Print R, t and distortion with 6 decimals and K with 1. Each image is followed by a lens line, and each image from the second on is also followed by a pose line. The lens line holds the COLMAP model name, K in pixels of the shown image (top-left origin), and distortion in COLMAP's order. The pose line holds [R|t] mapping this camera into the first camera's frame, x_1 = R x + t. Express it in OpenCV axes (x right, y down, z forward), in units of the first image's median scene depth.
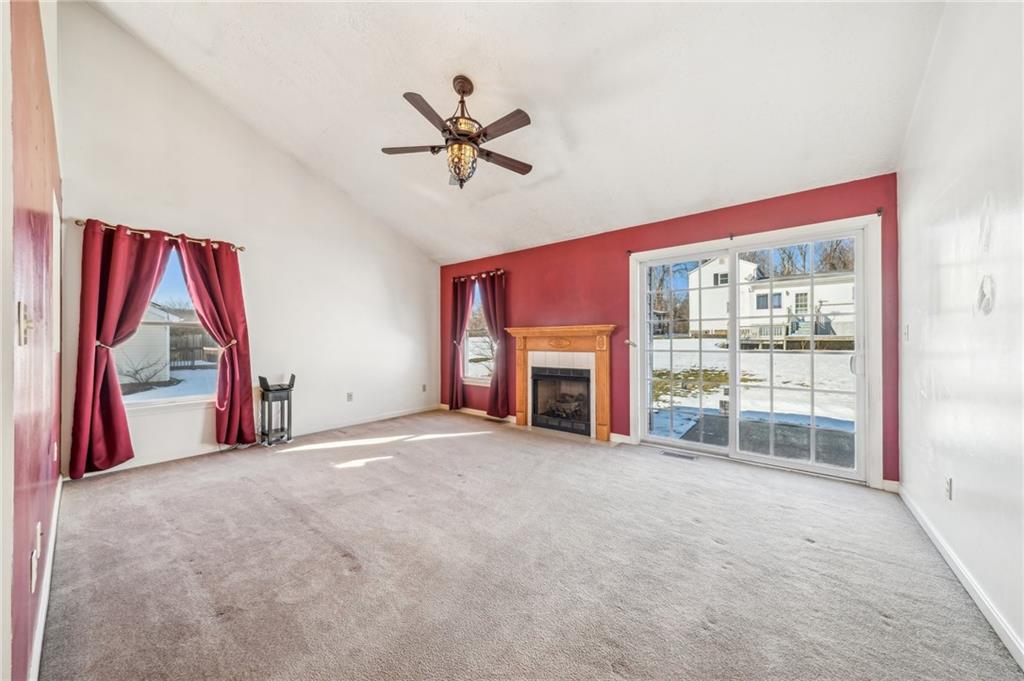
lens RADIAL K [[348.5, 0, 509.7], [0, 348.5, 341.9], [0, 0, 1]] dist [0.000164, 0.000092]
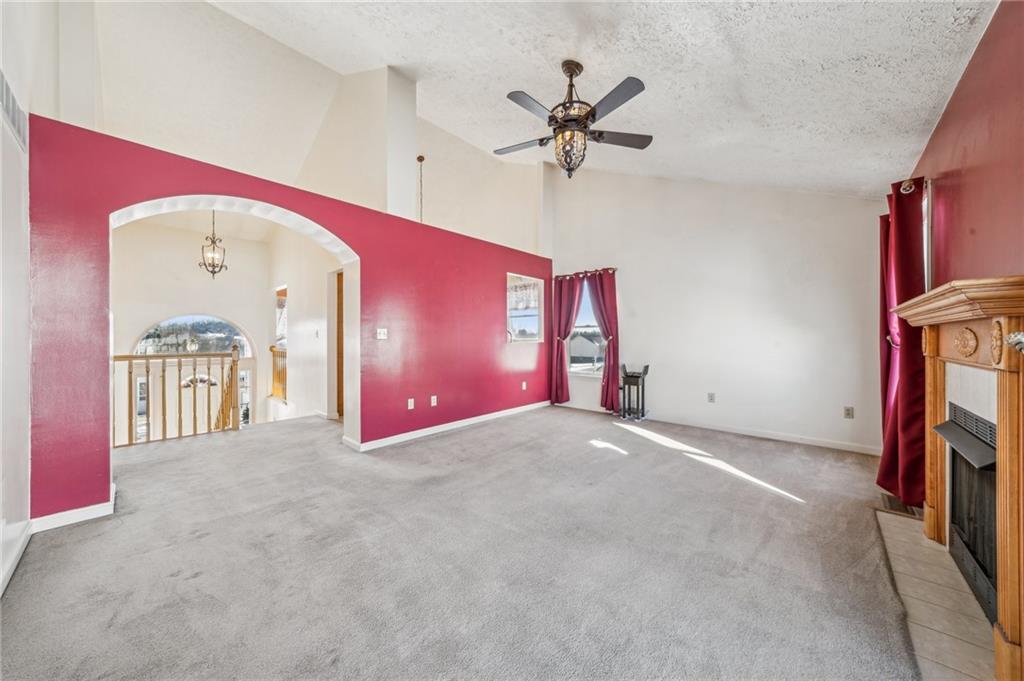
lens RADIAL K [[348.5, 0, 510.8], [0, 348.5, 336.4], [0, 0, 1]] dist [0.000164, 0.000092]
pose [[-0.053737, -0.001339, -0.998554, 0.646372], [-0.000634, 0.999999, -0.001307, -0.002684], [0.998555, 0.000563, -0.053737, 0.693181]]
